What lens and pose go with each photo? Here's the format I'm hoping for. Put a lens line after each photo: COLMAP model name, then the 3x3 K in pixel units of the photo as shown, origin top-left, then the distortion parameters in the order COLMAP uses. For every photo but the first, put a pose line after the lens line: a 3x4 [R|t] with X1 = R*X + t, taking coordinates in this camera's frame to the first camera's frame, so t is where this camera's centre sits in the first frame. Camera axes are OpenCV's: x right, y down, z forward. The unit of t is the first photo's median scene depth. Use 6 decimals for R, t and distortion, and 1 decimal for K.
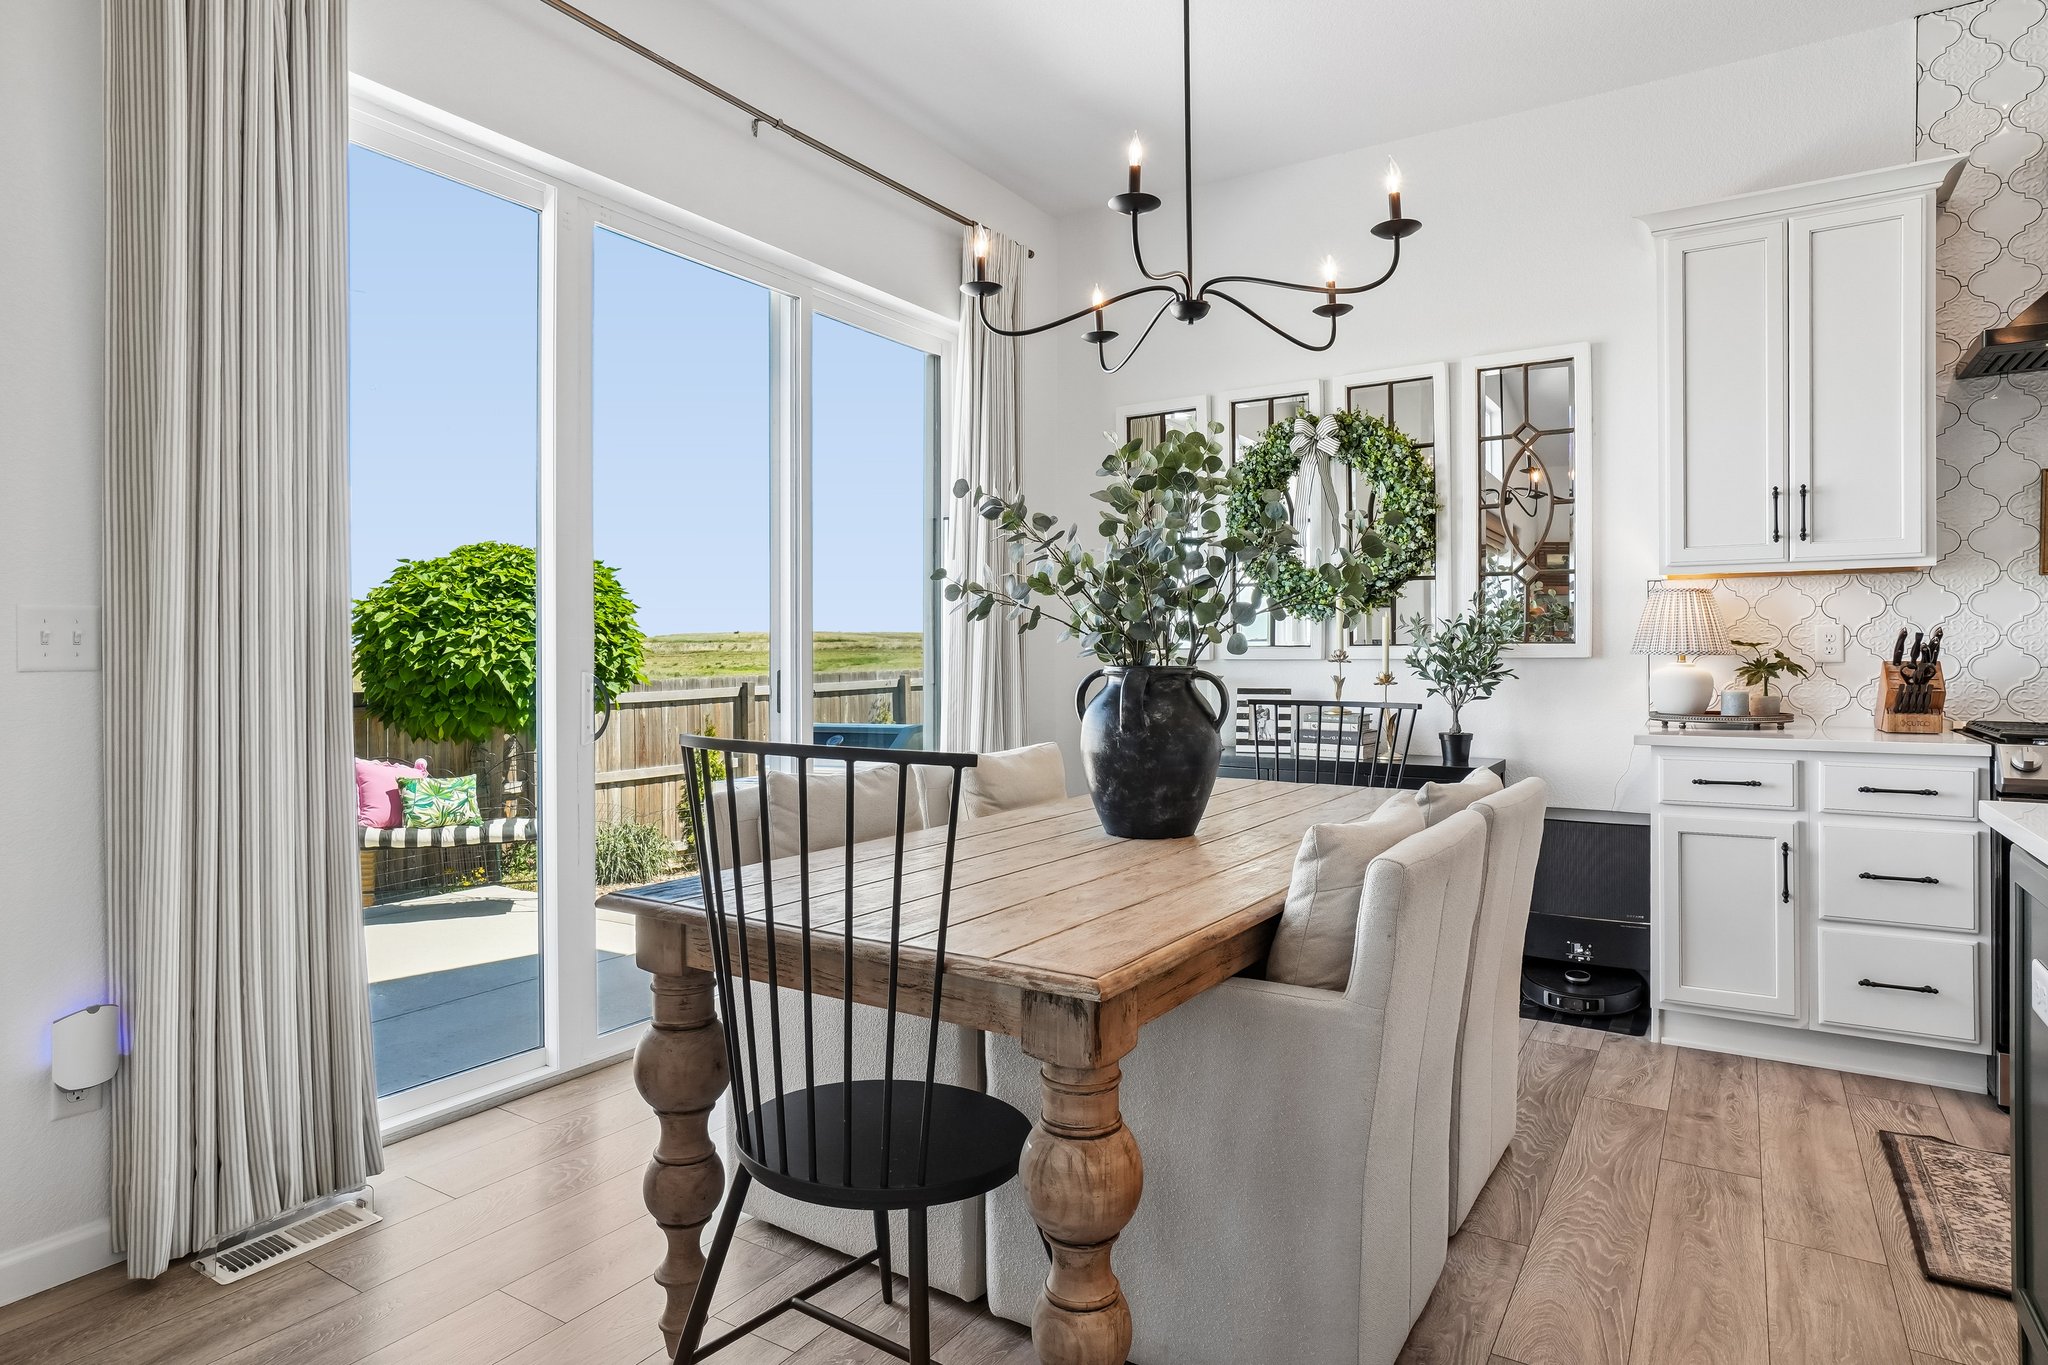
lens RADIAL K [[1141.2, 0, 1025.1], [0, 1141.2, 659.5], [0, 0, 1]] dist [-0.042628, 0.027688]
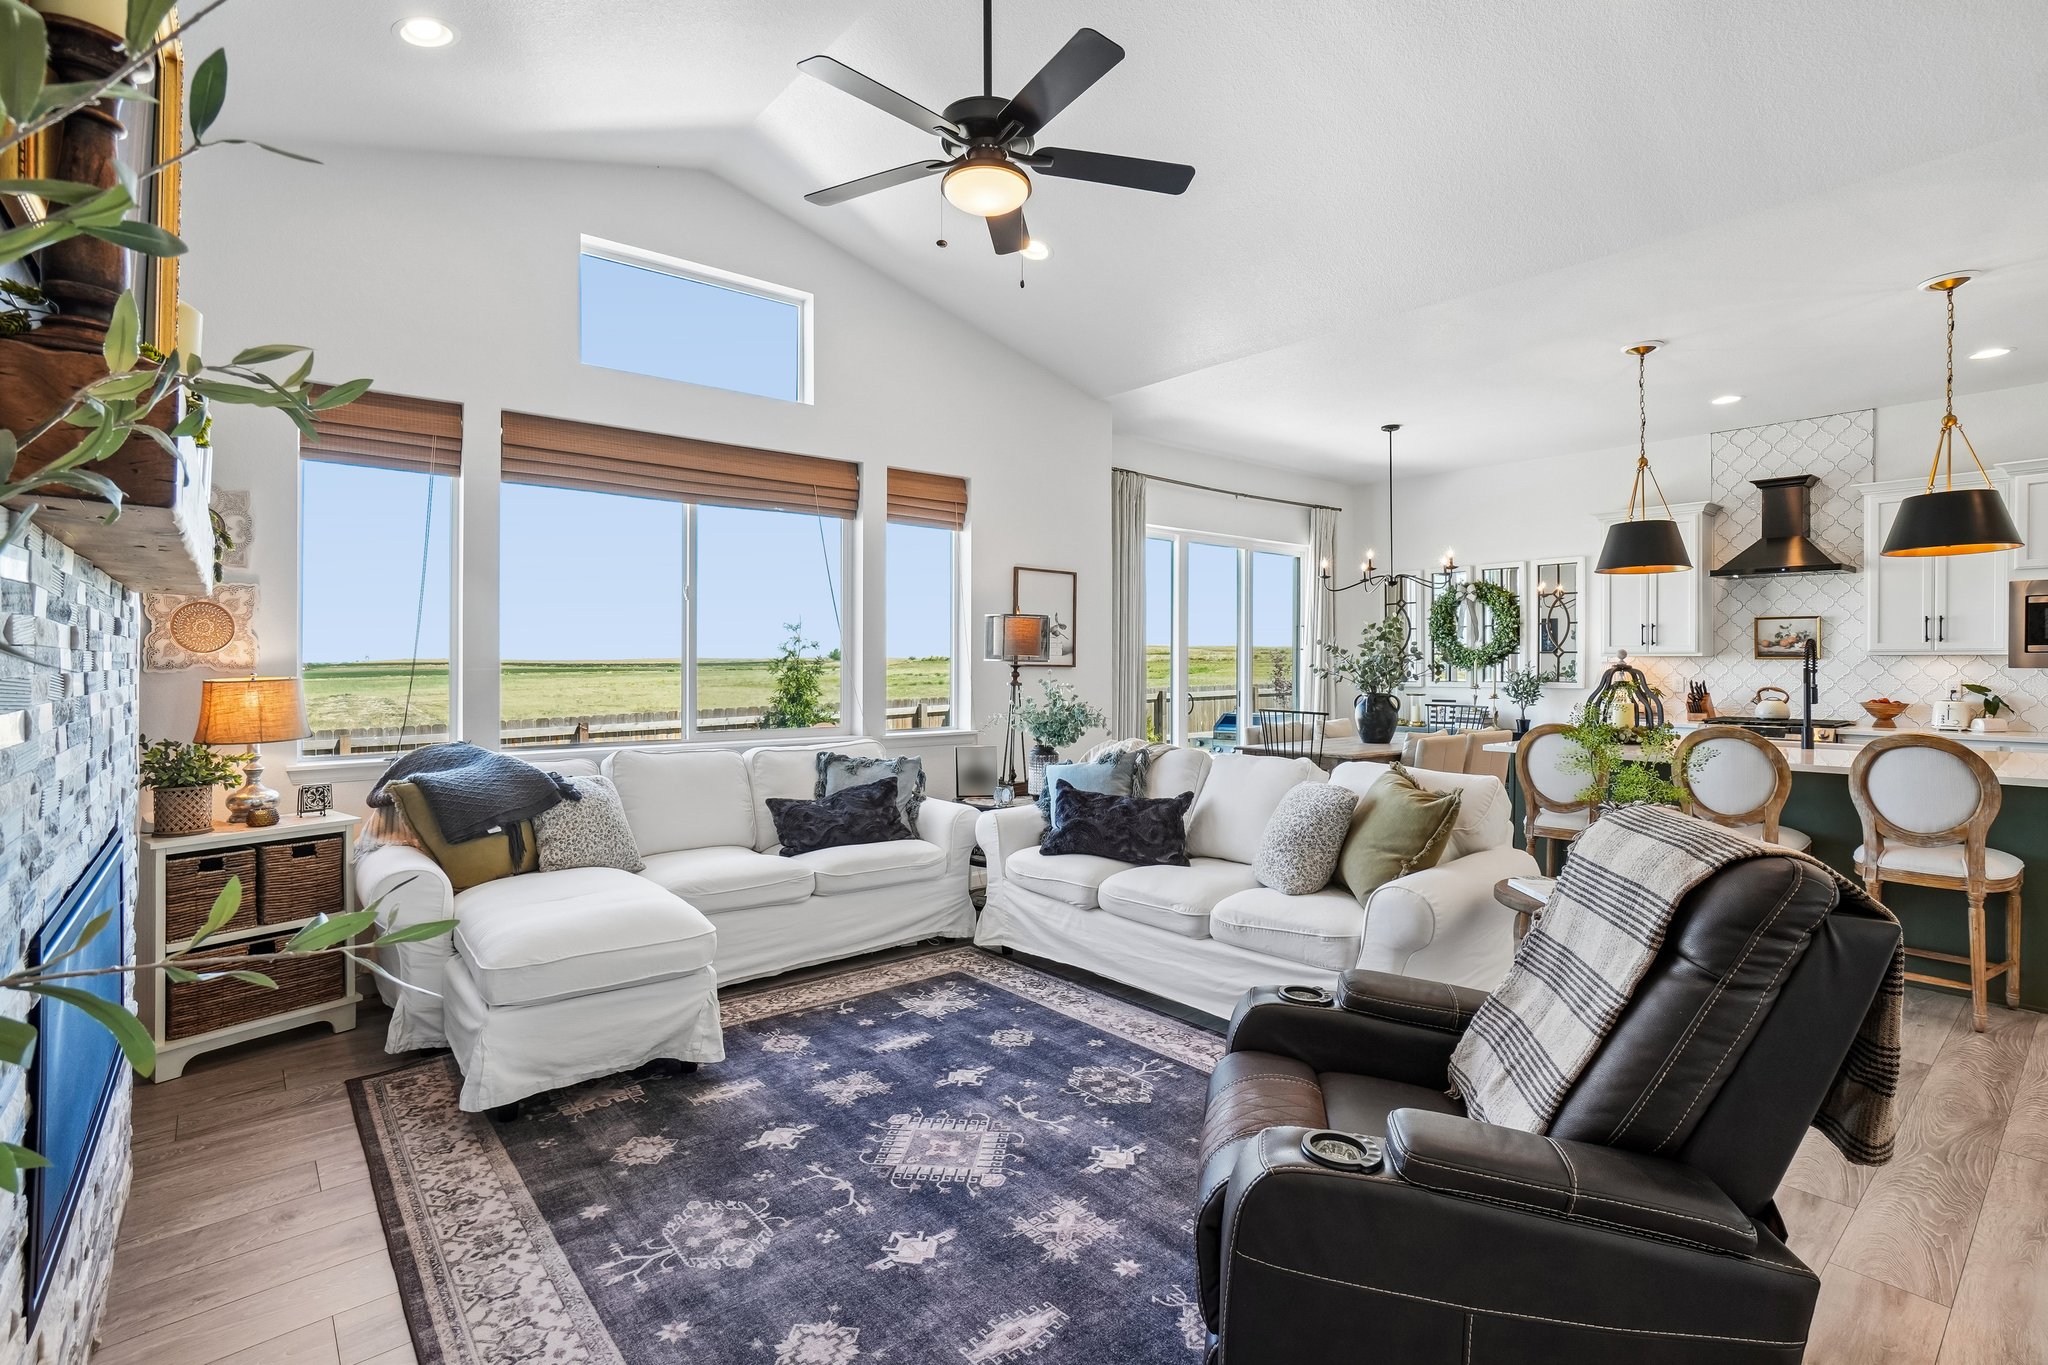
lens RADIAL K [[968.0, 0, 1022.4], [0, 968.0, 676.4], [0, 0, 1]] dist [-0.057326, 0.028350]
pose [[0.951379, 0.005598, -0.307973, -0.009242], [-0.002882, 0.999953, 0.009273, -0.053085], [0.308010, -0.007934, 0.951350, -1.583455]]
